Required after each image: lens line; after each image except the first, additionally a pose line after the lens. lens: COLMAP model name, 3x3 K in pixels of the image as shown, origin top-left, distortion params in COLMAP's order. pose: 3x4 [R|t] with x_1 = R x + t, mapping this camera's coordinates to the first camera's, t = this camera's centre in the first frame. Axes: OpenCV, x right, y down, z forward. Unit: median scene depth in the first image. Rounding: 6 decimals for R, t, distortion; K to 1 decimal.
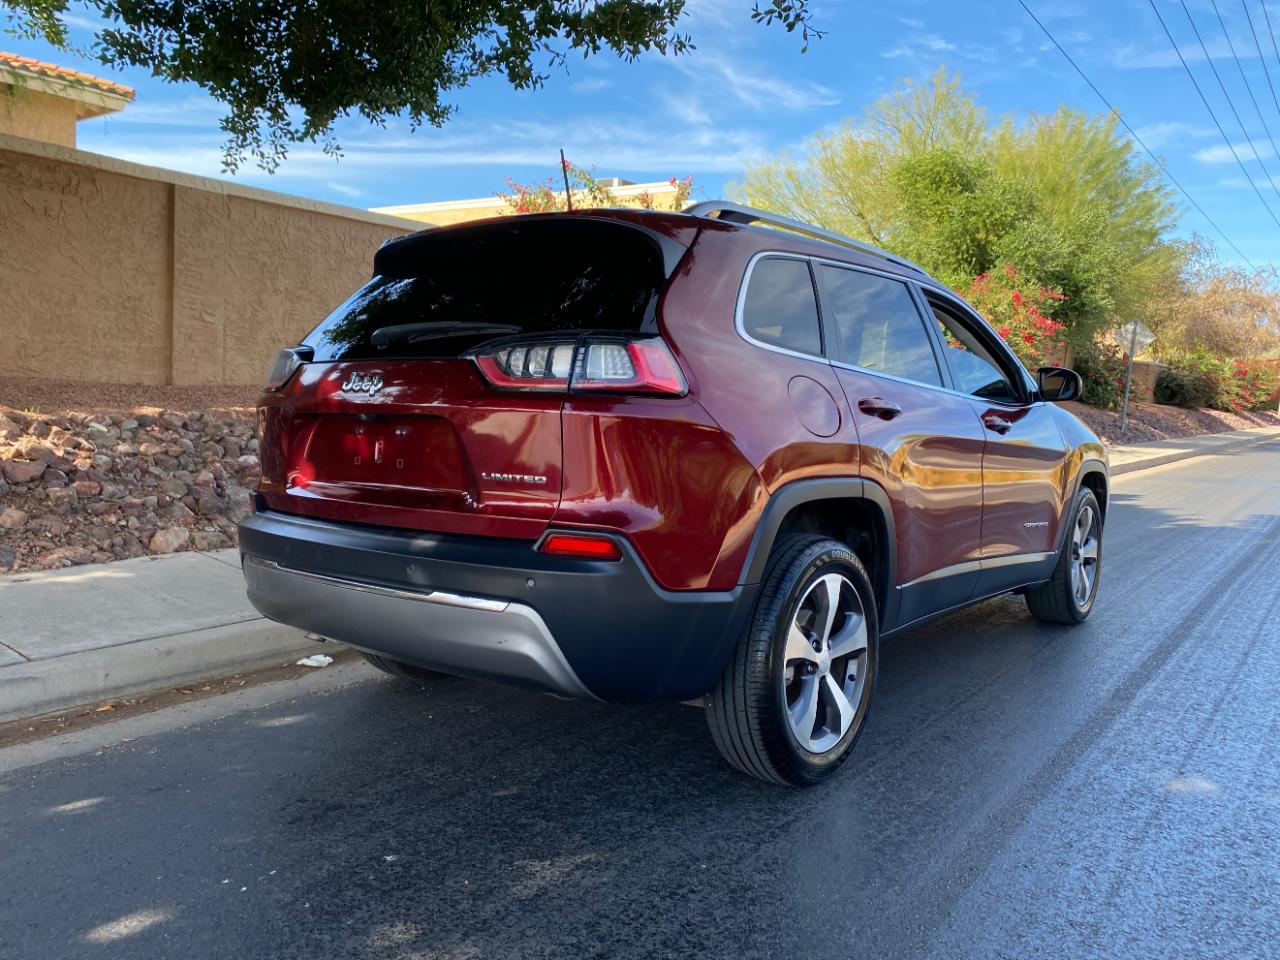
lens RADIAL K [[978.1, 0, 639.0], [0, 978.1, 481.2], [0, 0, 1]] dist [0.005500, 0.001594]
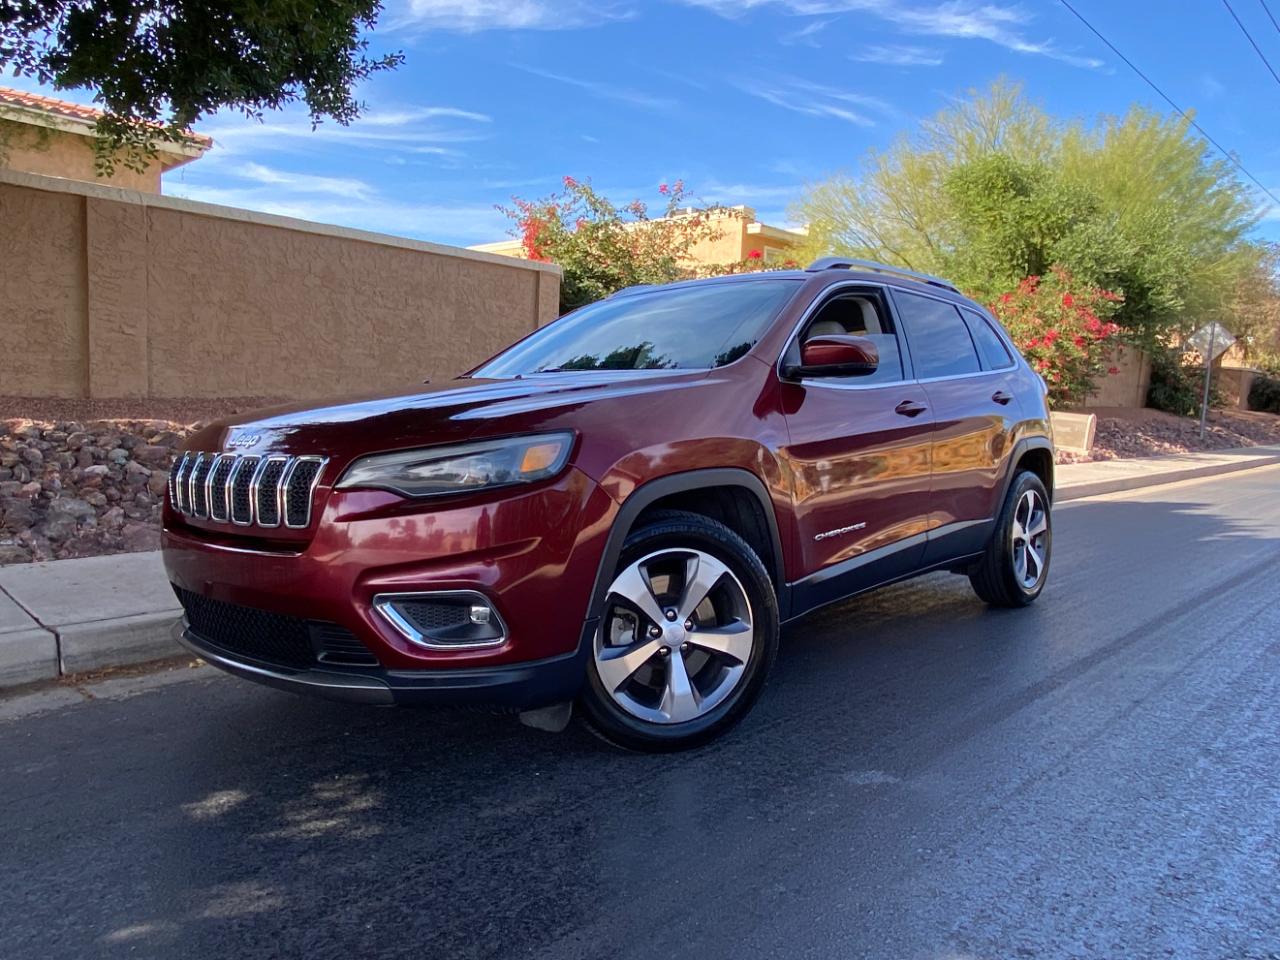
lens RADIAL K [[904.4, 0, 641.9], [0, 904.4, 488.0], [0, 0, 1]] dist [0.056286, -0.068579]
pose [[0.992970, -0.010732, -0.117880, 0.166462], [0.009591, 0.999902, -0.010242, 0.007094], [0.117979, 0.009040, 0.992975, 0.127944]]
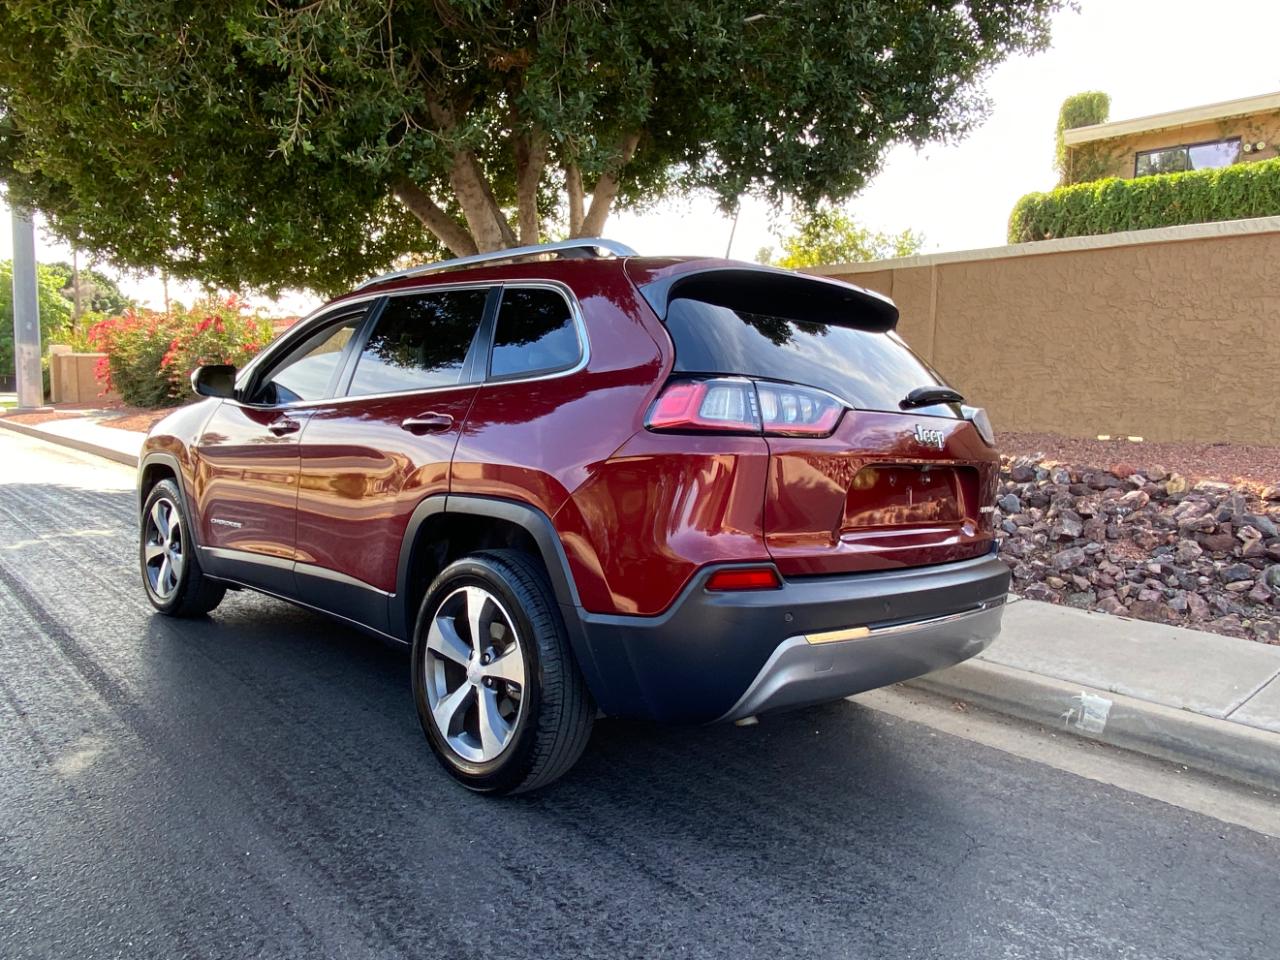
lens RADIAL K [[904.4, 0, 636.3], [0, 904.4, 487.1], [0, 0, 1]] dist [0.056286, -0.068579]
pose [[-0.193714, 0.041982, -0.980159, 0.629015], [-0.133899, 0.988603, 0.068807, -0.057637], [0.971877, 0.144572, -0.185885, 0.811897]]
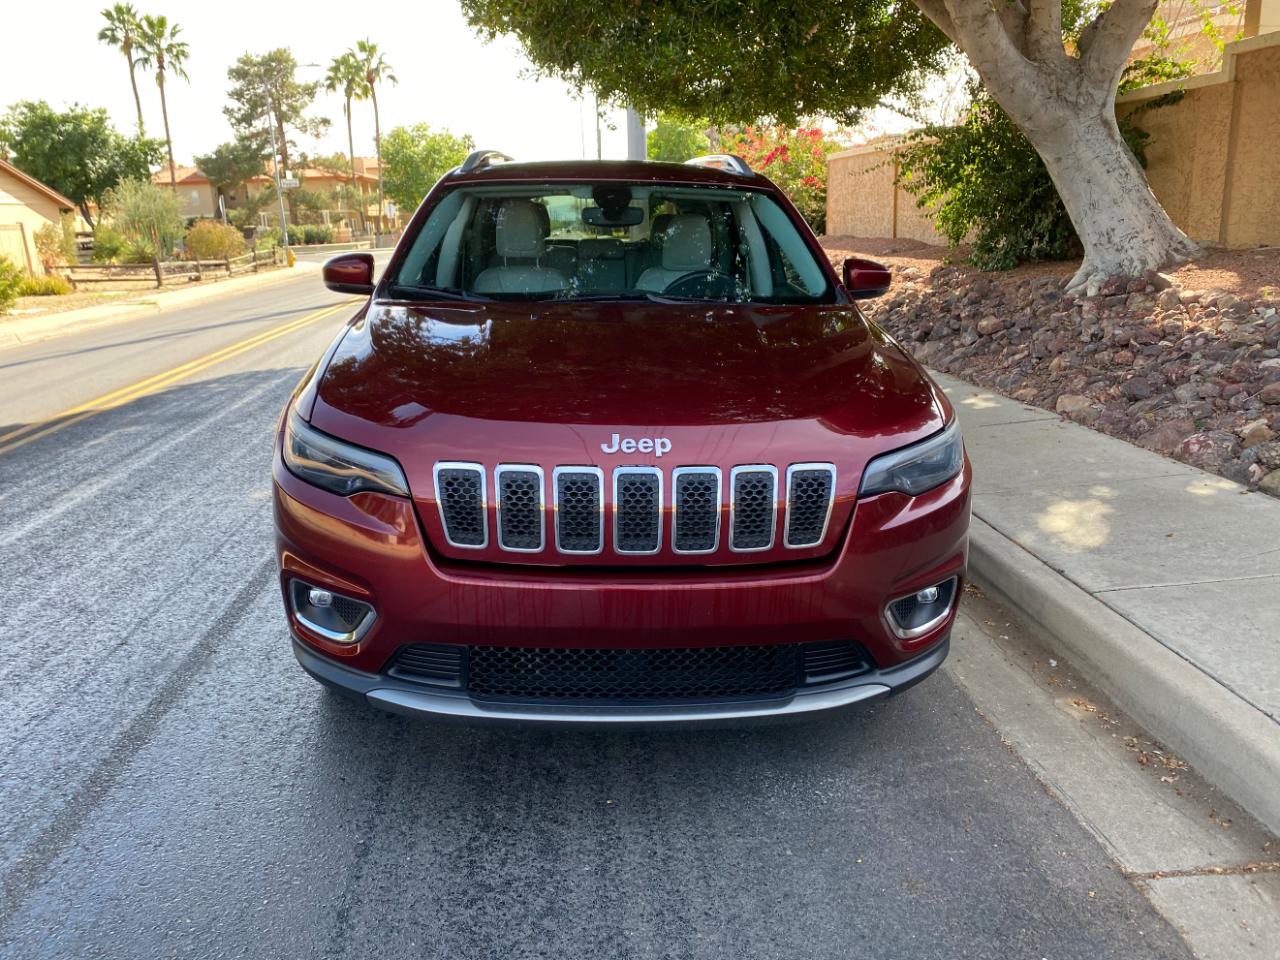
lens RADIAL K [[978.1, 0, 619.2], [0, 978.1, 473.5], [0, 0, 1]] dist [0.005500, 0.001594]
pose [[-0.753589, 0.140229, -0.642215, 0.408815], [-0.070890, 0.953947, 0.291480, -0.098537], [0.653512, 0.265183, -0.708943, 0.899004]]
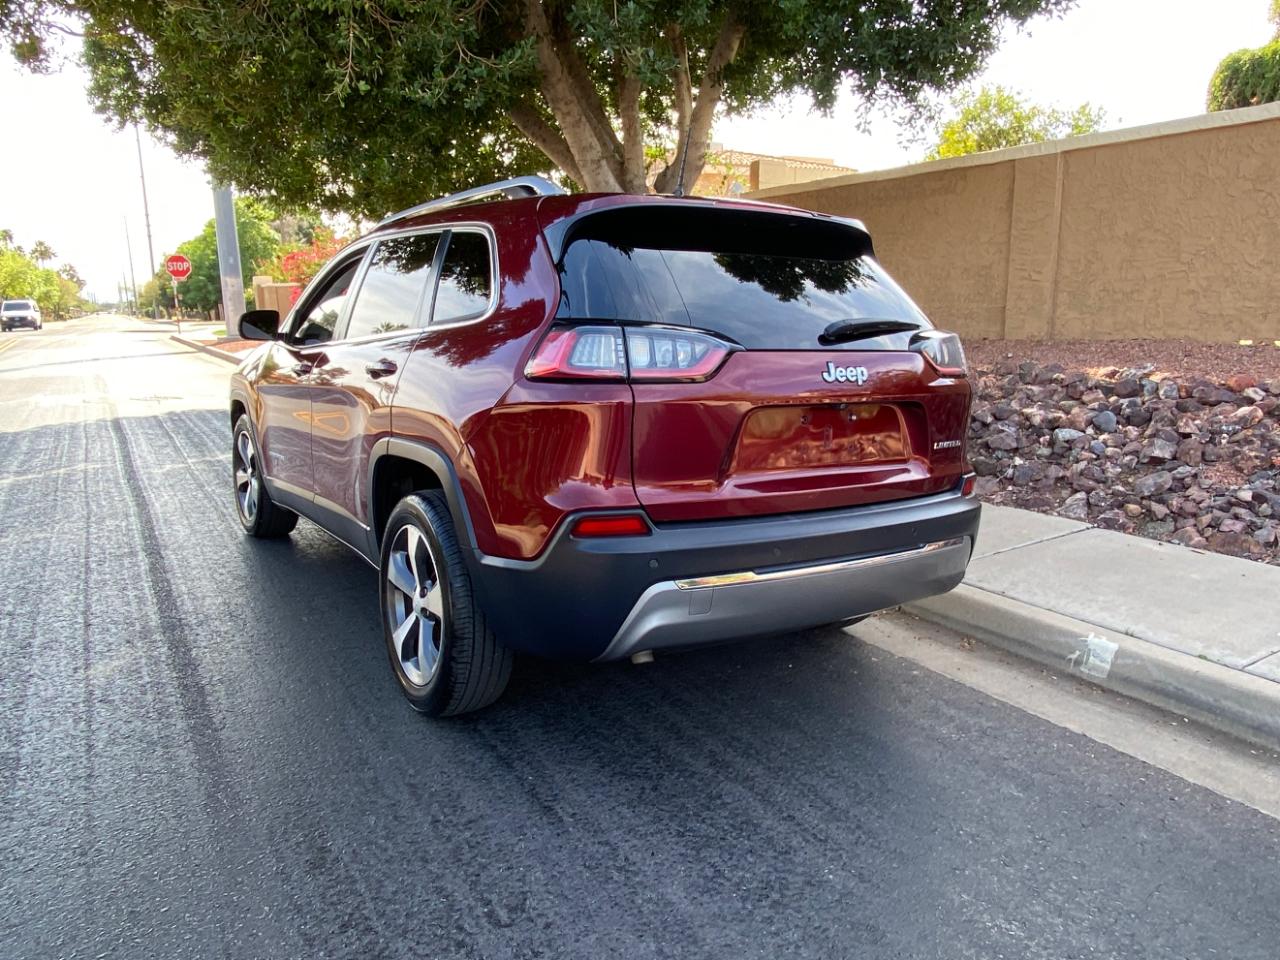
lens RADIAL K [[904.4, 0, 634.3], [0, 904.4, 484.6], [0, 0, 1]] dist [0.056286, -0.068579]
pose [[-0.382647, 0.136458, -0.913762, 0.606047], [-0.098866, 0.977306, 0.187348, -0.079858], [0.918590, 0.162028, -0.360472, 0.897933]]
